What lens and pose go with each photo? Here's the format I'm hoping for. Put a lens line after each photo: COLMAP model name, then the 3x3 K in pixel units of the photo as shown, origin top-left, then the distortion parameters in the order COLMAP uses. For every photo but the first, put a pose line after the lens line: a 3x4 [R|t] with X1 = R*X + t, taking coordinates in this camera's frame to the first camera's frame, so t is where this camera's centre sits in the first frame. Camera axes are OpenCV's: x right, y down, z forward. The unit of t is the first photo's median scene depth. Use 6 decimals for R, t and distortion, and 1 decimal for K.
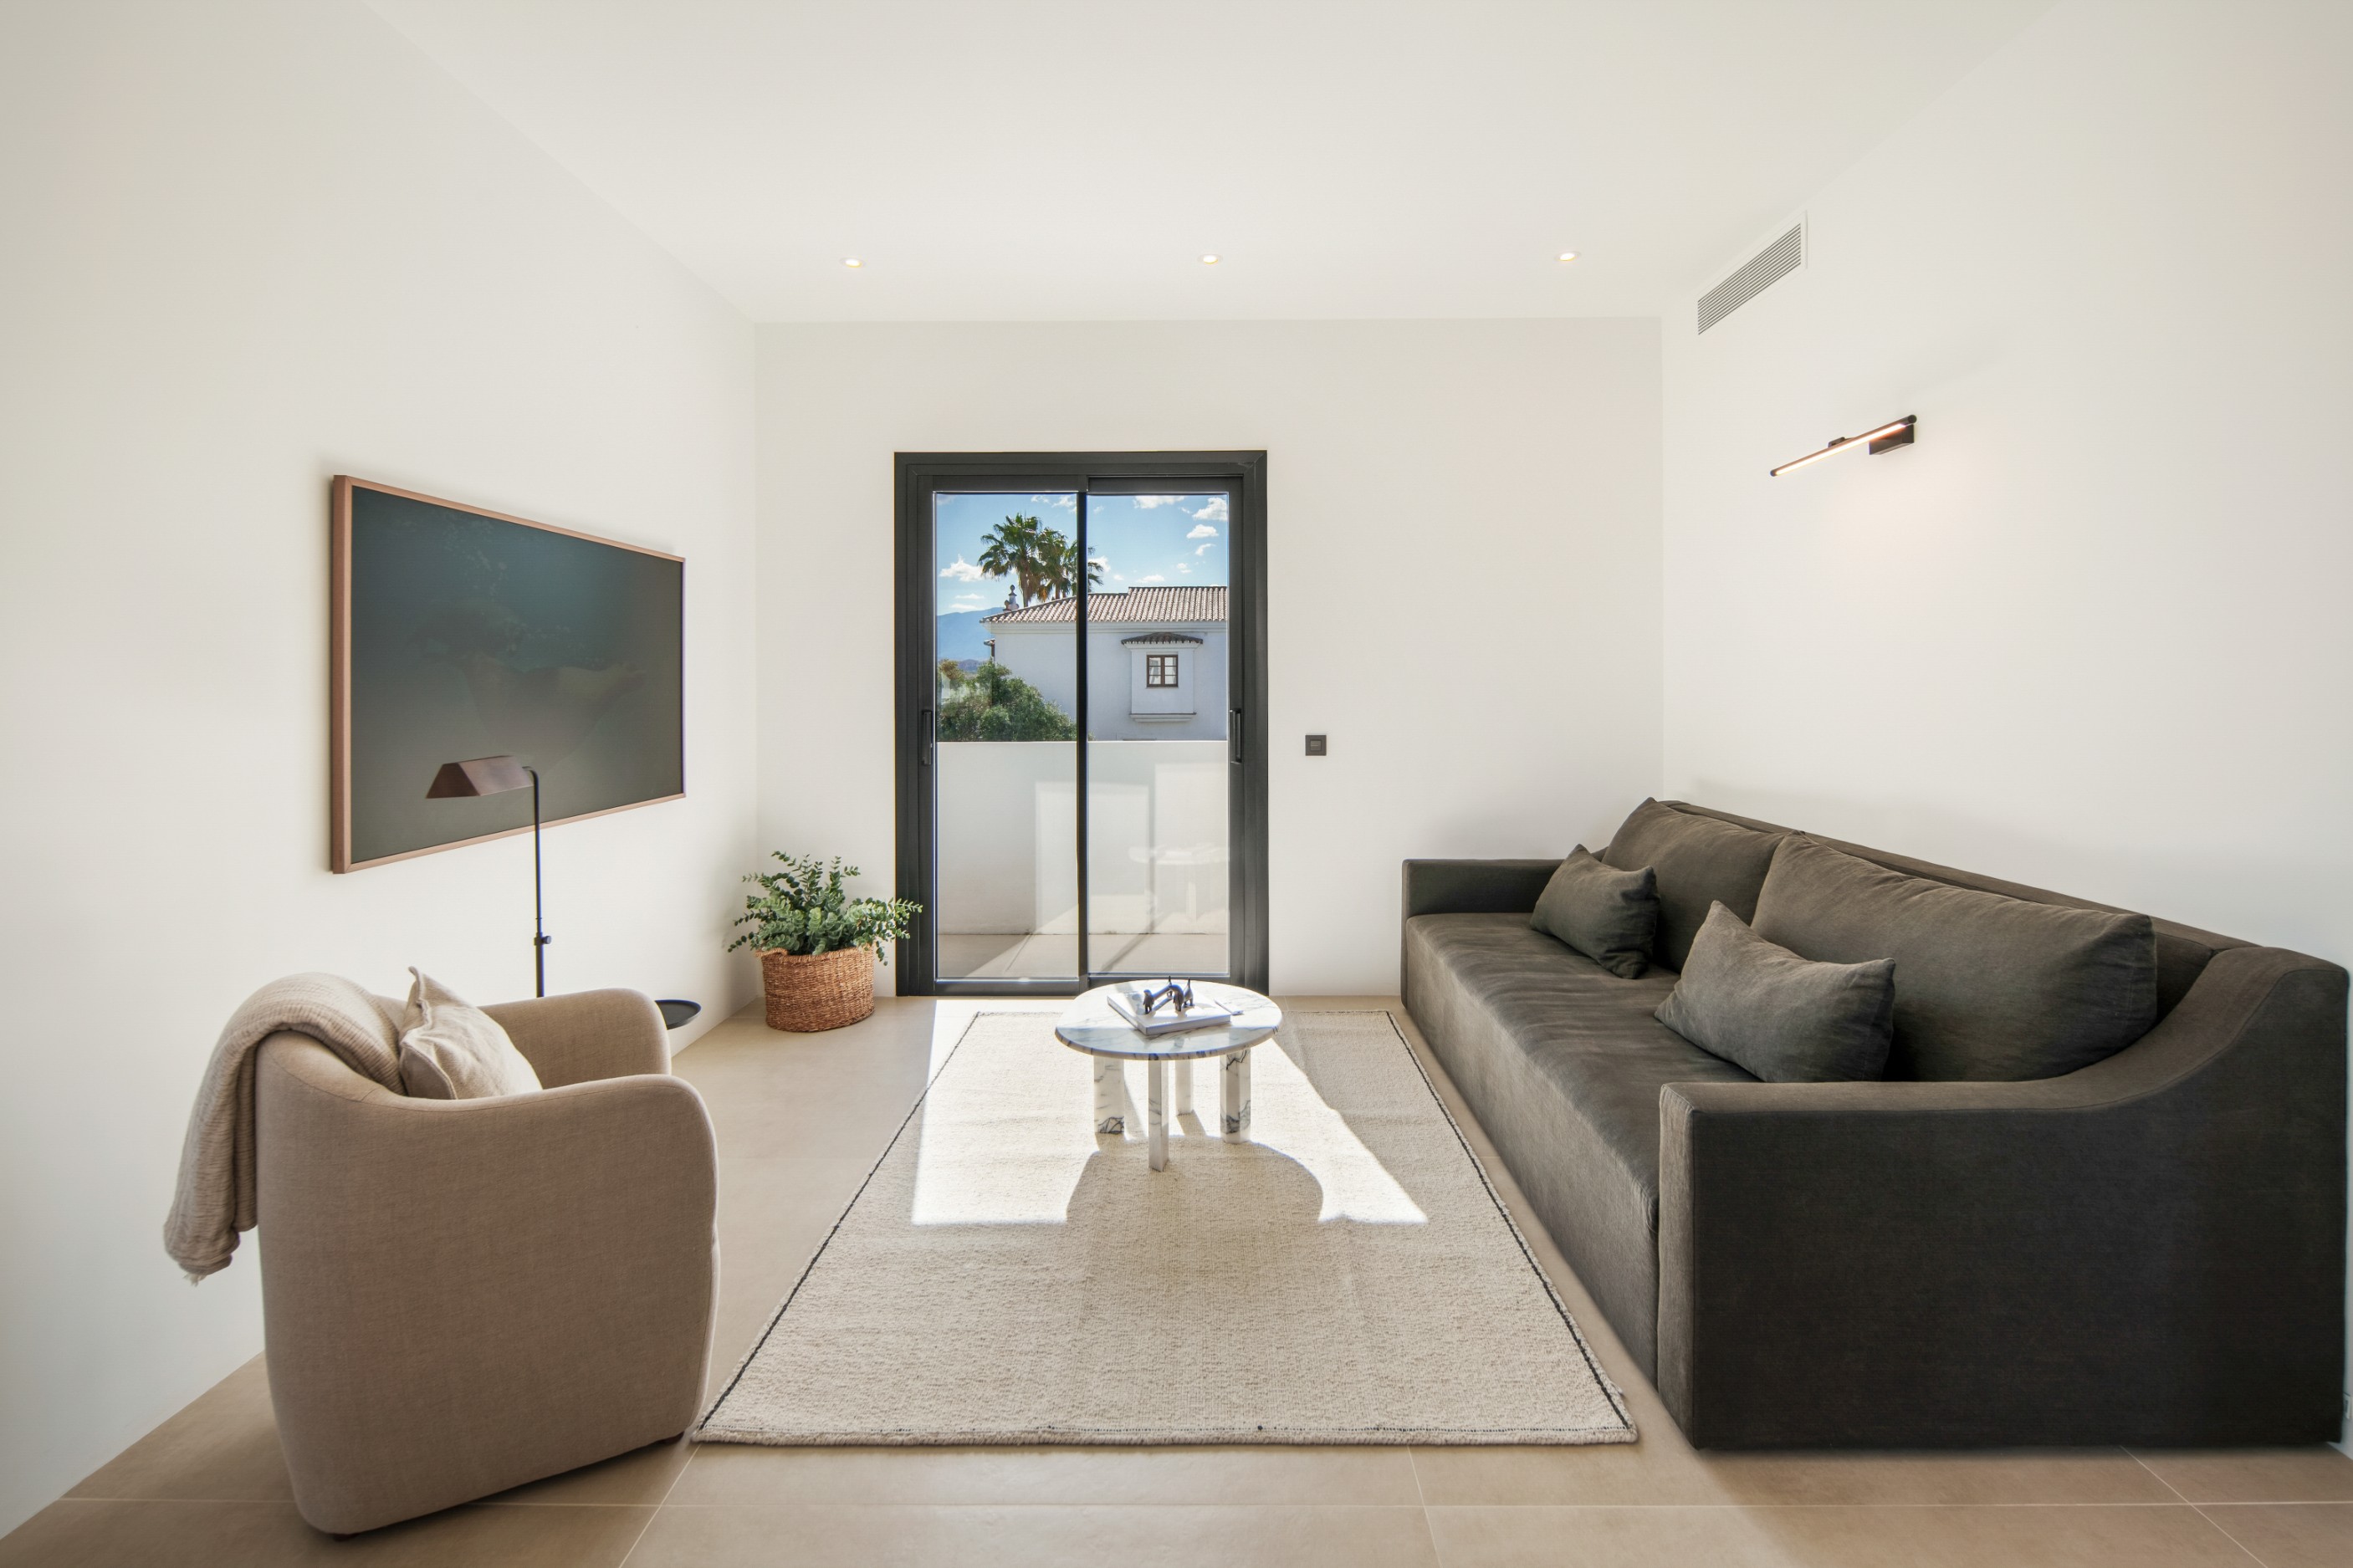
lens RADIAL K [[1061.3, 0, 1188.9], [0, 1061.3, 671.8], [0, 0, 1]] dist [0.000052, -0.000041]
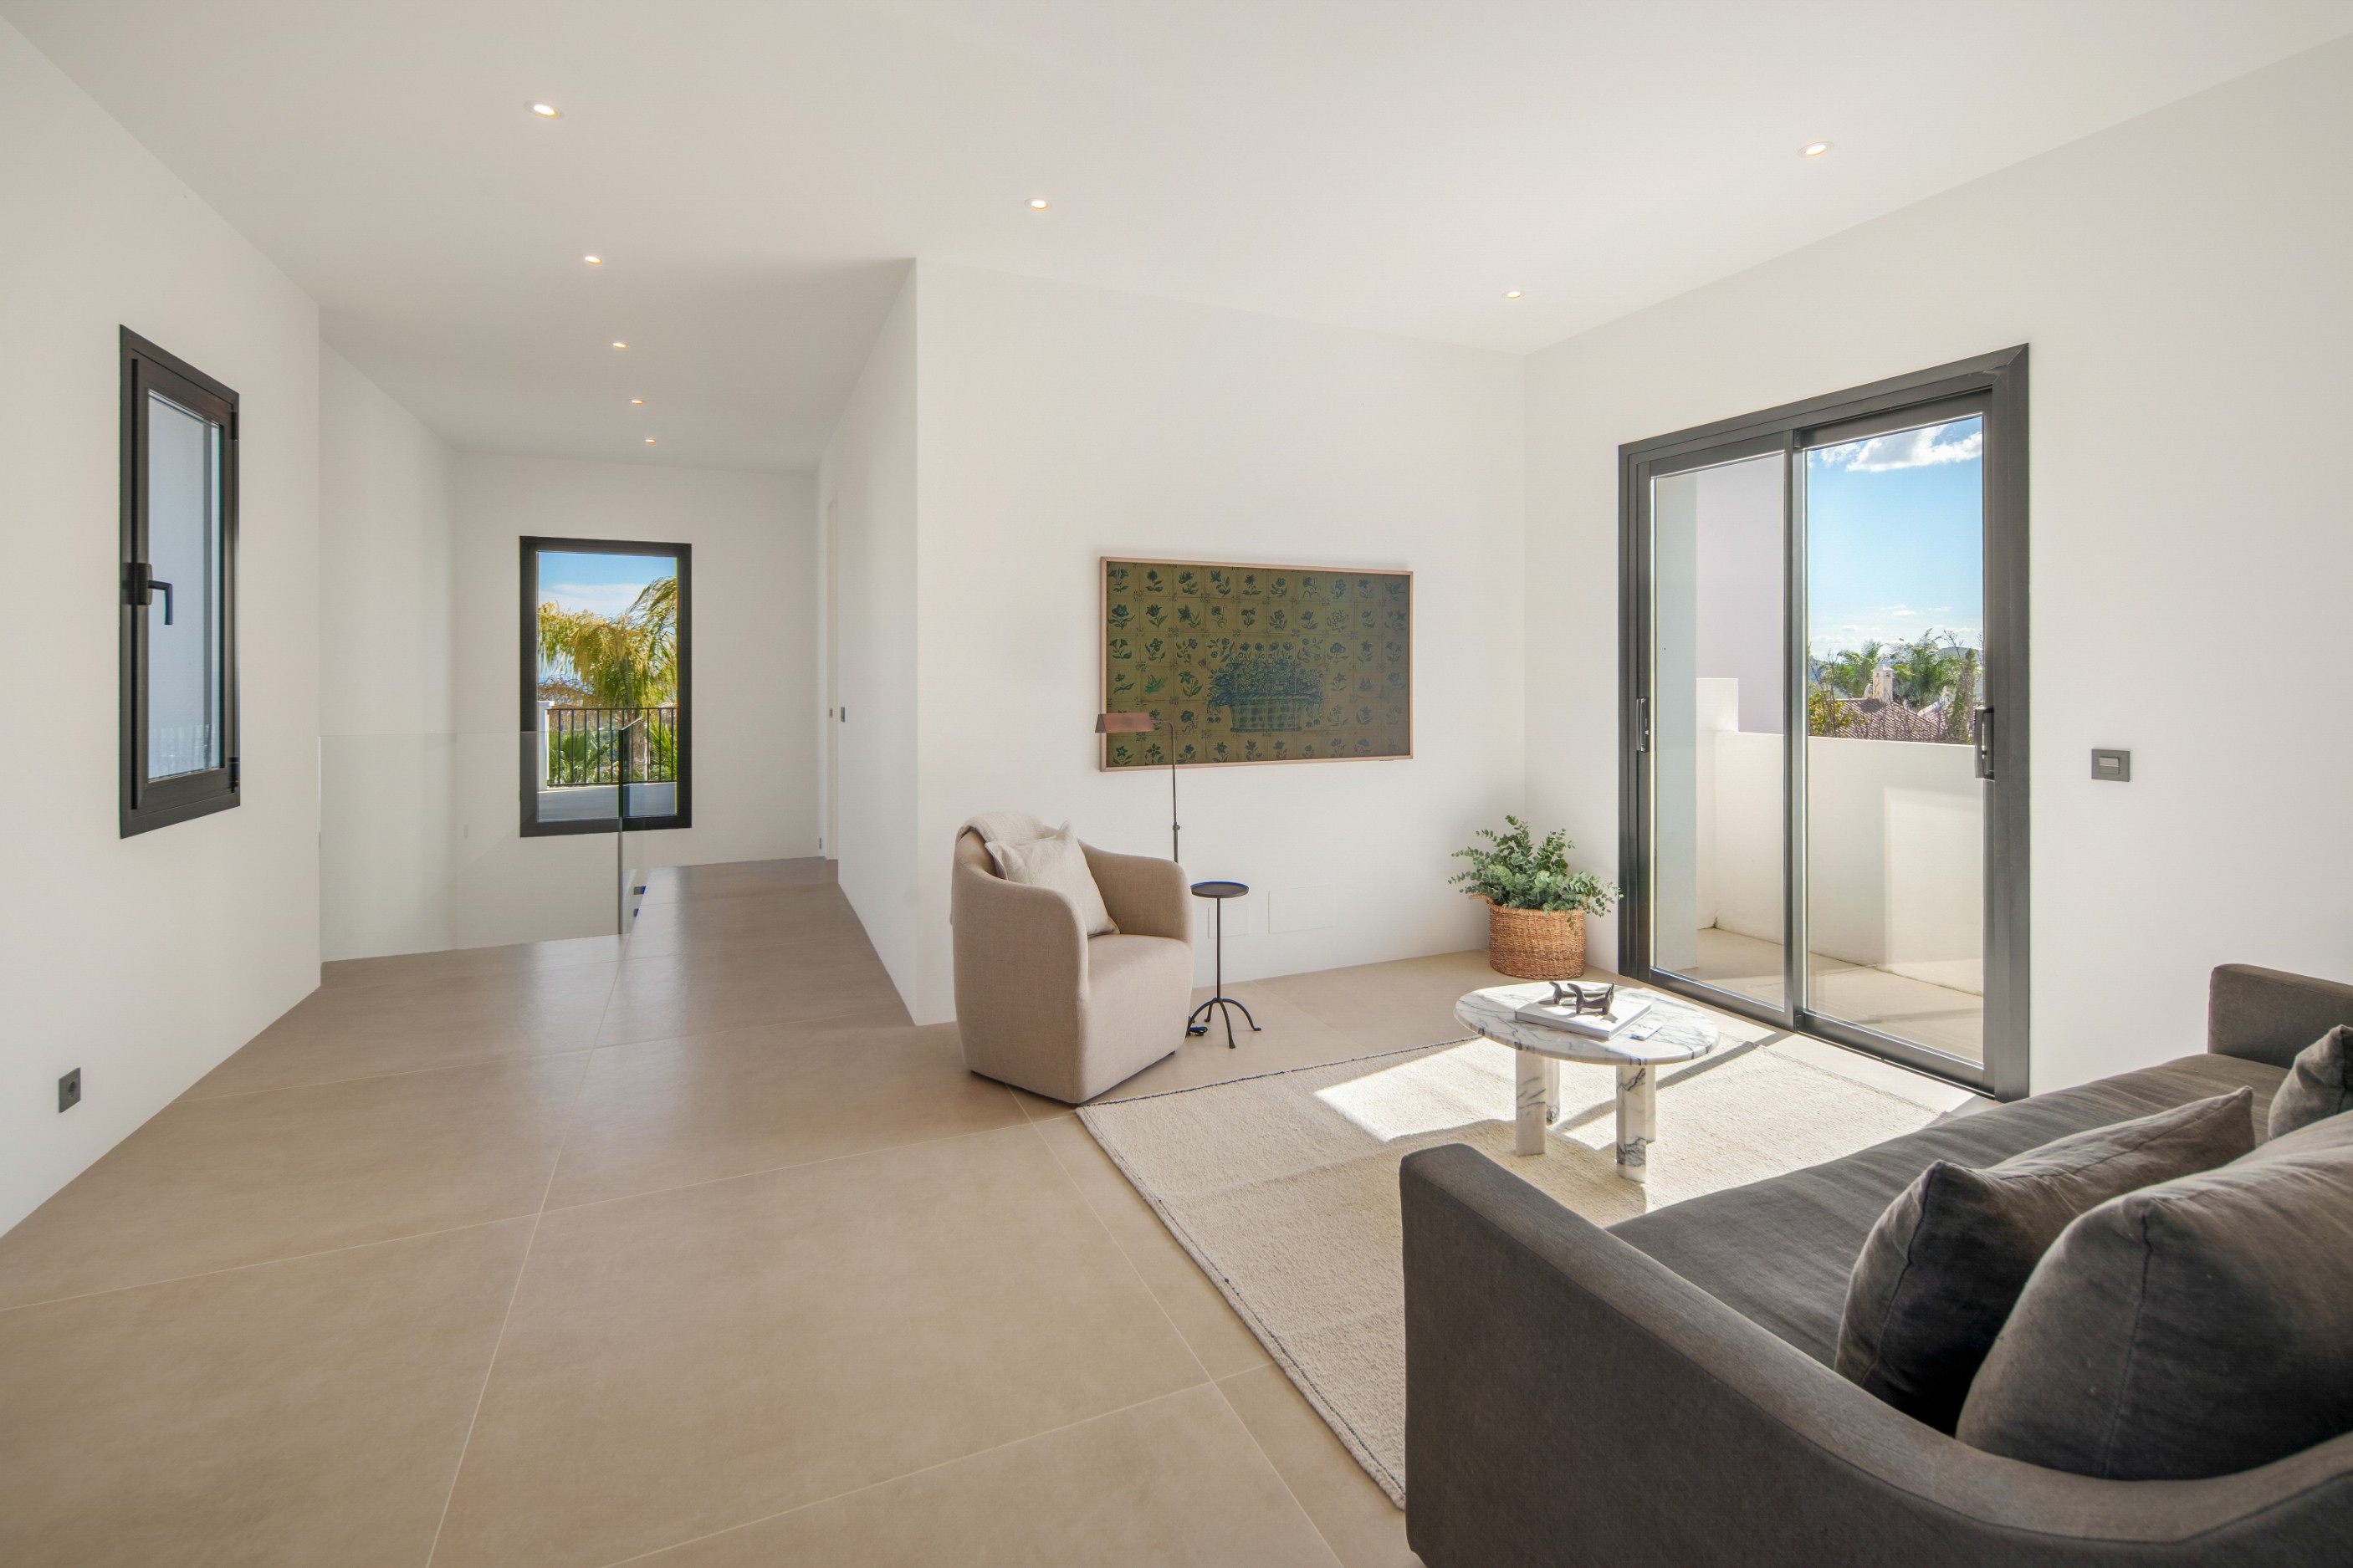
lens RADIAL K [[1061.3, 0, 1188.9], [0, 1061.3, 671.8], [0, 0, 1]] dist [0.000052, -0.000041]
pose [[0.413081, 0.004332, -0.910684, 0.540059], [0.006662, 0.999948, 0.007778, 0.001777], [0.910670, -0.009280, 0.413031, 0.216902]]
